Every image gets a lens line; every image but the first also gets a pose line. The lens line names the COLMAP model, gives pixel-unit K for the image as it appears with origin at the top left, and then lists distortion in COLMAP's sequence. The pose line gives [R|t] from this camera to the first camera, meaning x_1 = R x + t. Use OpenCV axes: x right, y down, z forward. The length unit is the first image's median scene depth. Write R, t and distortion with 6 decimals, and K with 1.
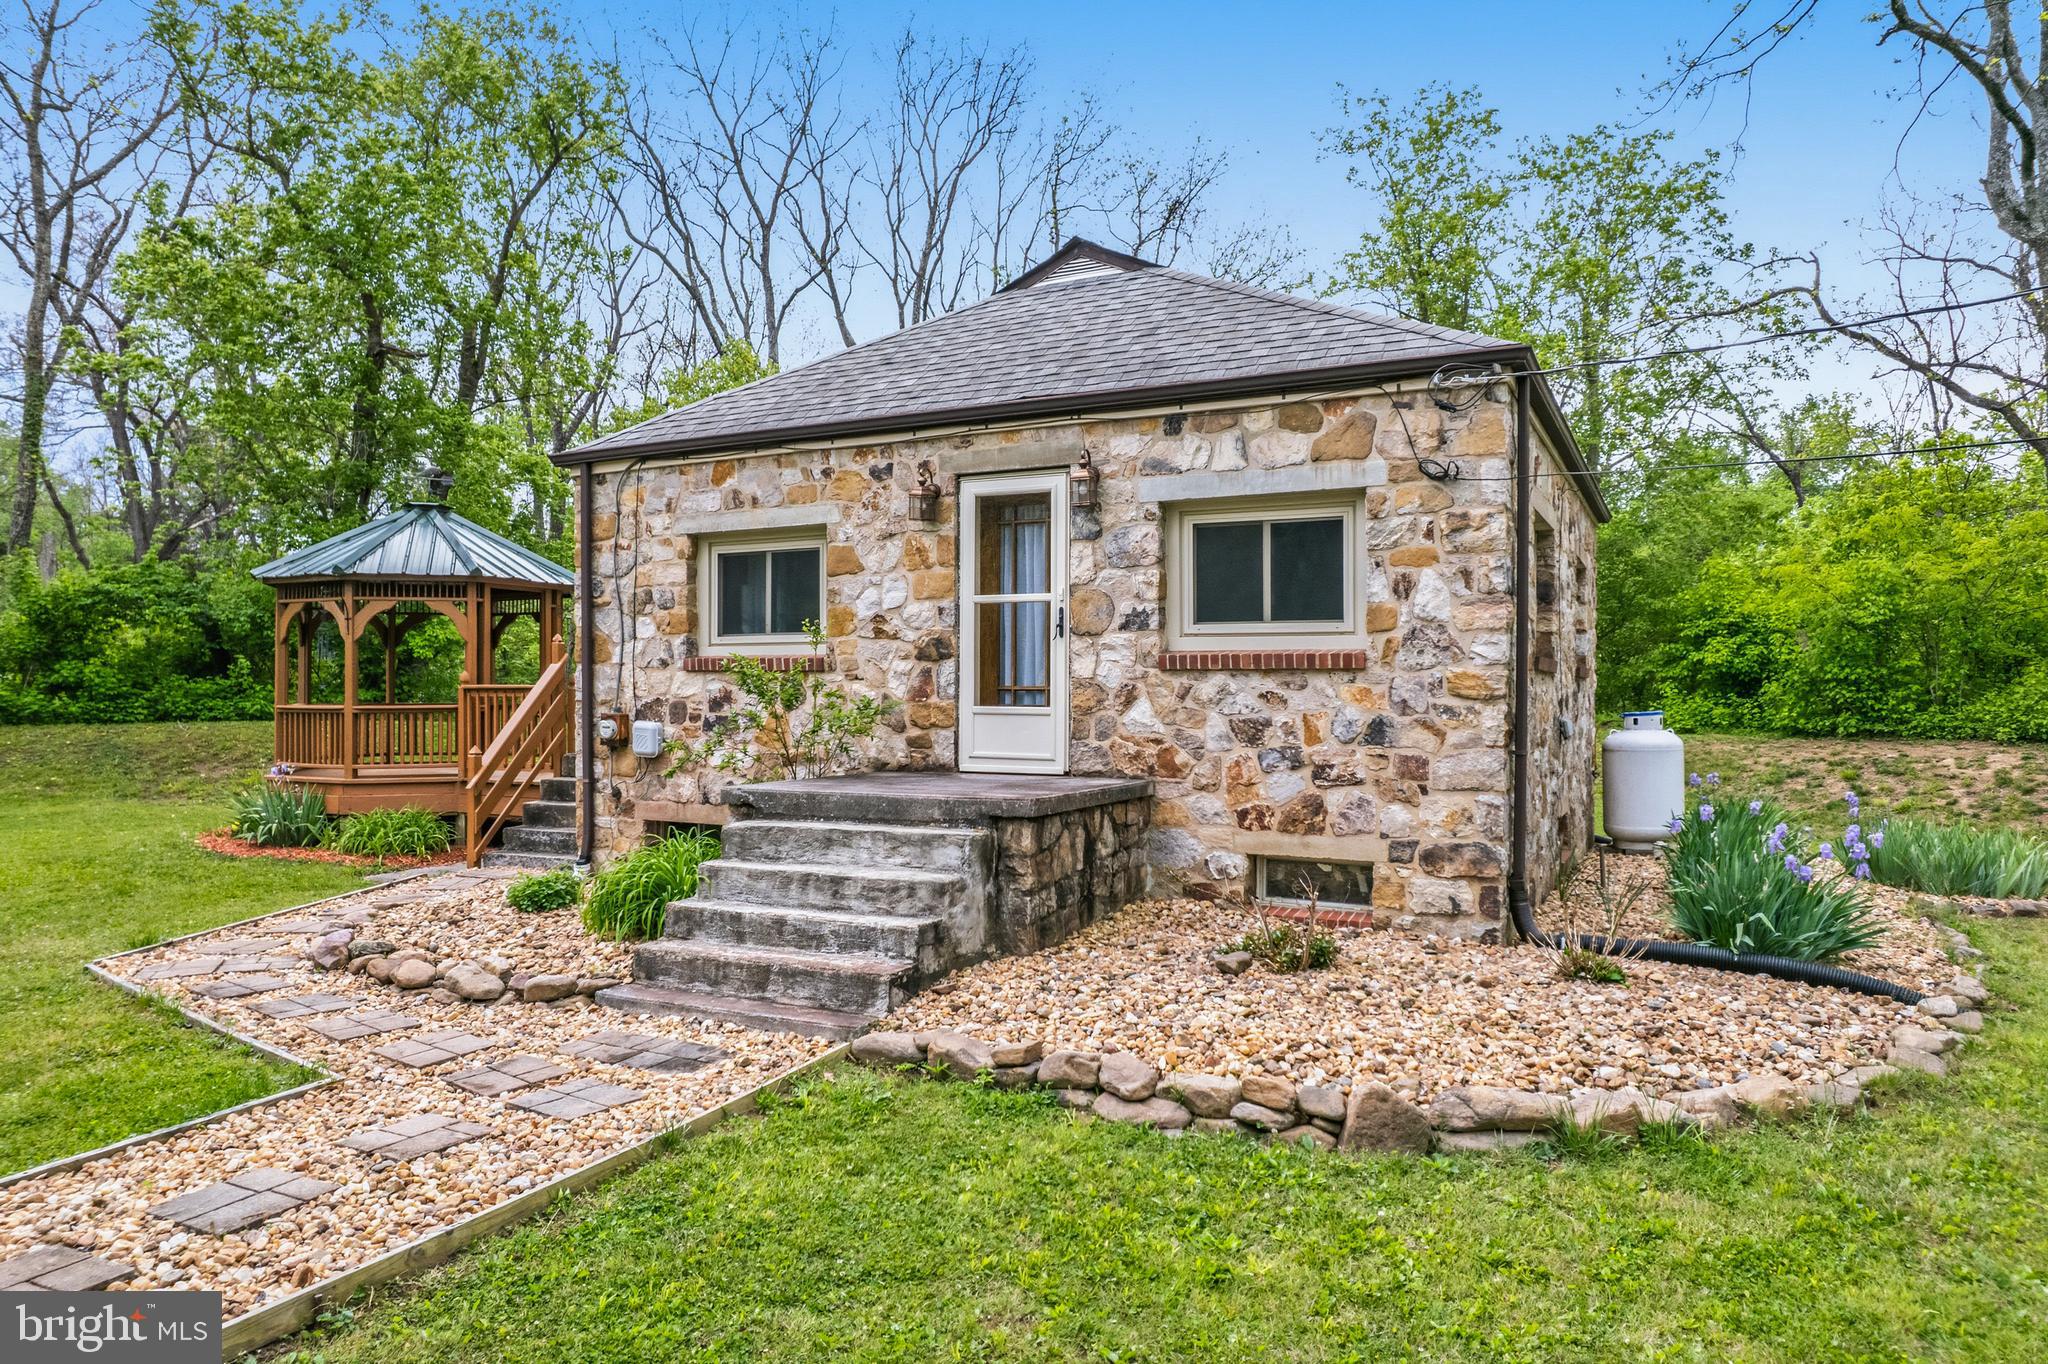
lens RADIAL K [[1323.7, 0, 1026.3], [0, 1323.7, 698.1], [0, 0, 1]] dist [-0.068330, 0.050504]
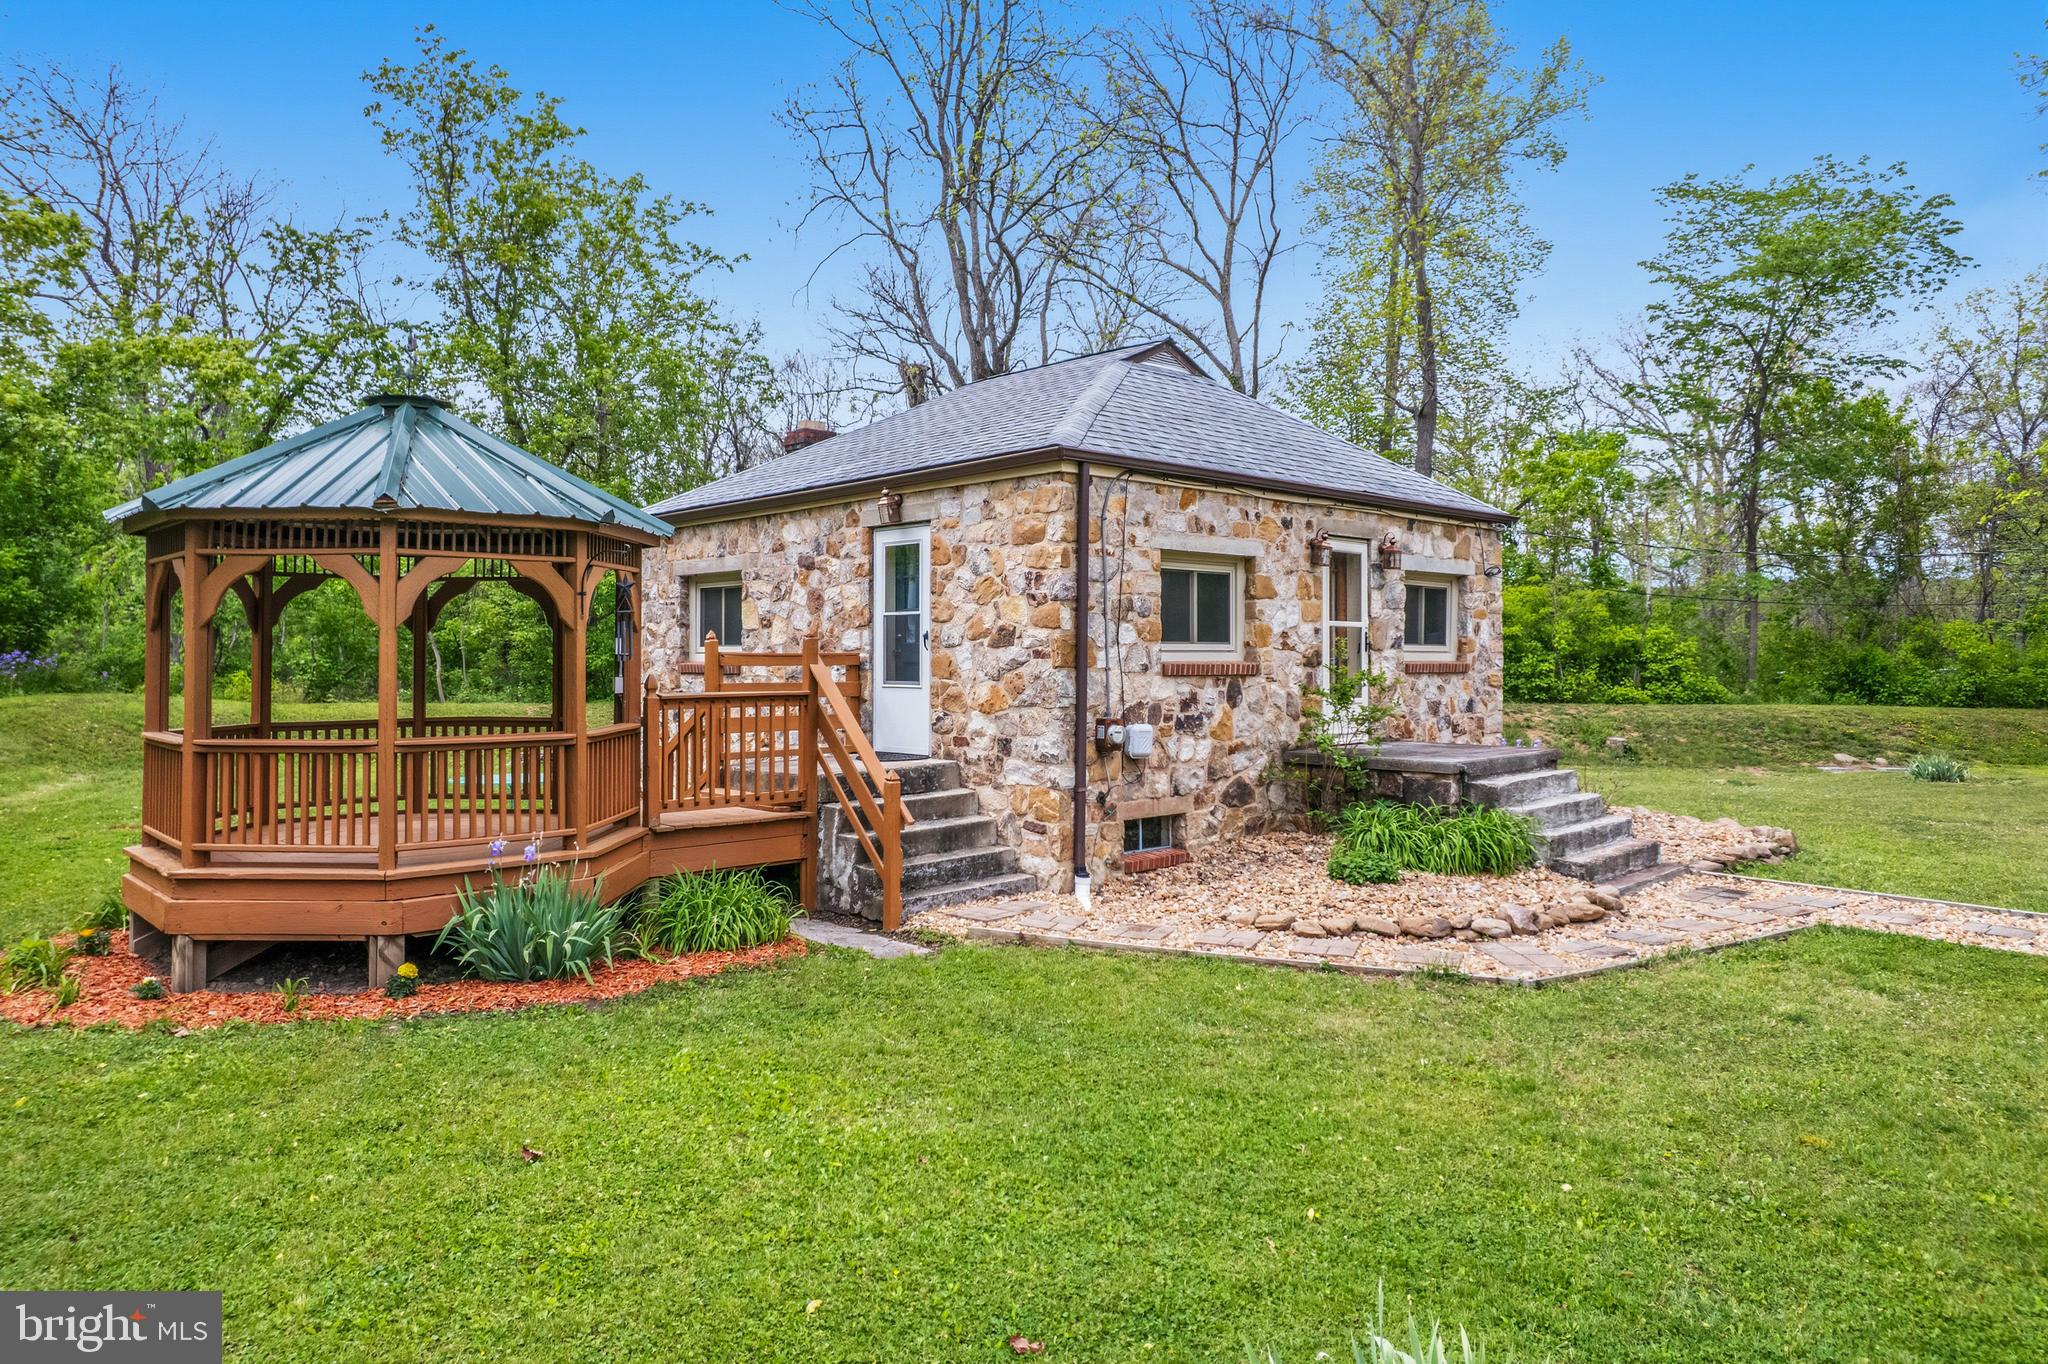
lens RADIAL K [[1323.7, 0, 987.8], [0, 1323.7, 676.0], [0, 0, 1]] dist [-0.068330, 0.050504]
pose [[0.350242, -0.002499, 0.936656, -1.439544], [0.026258, 0.999630, -0.007152, -0.017454], [-0.936291, 0.027100, 0.350177, 0.820589]]
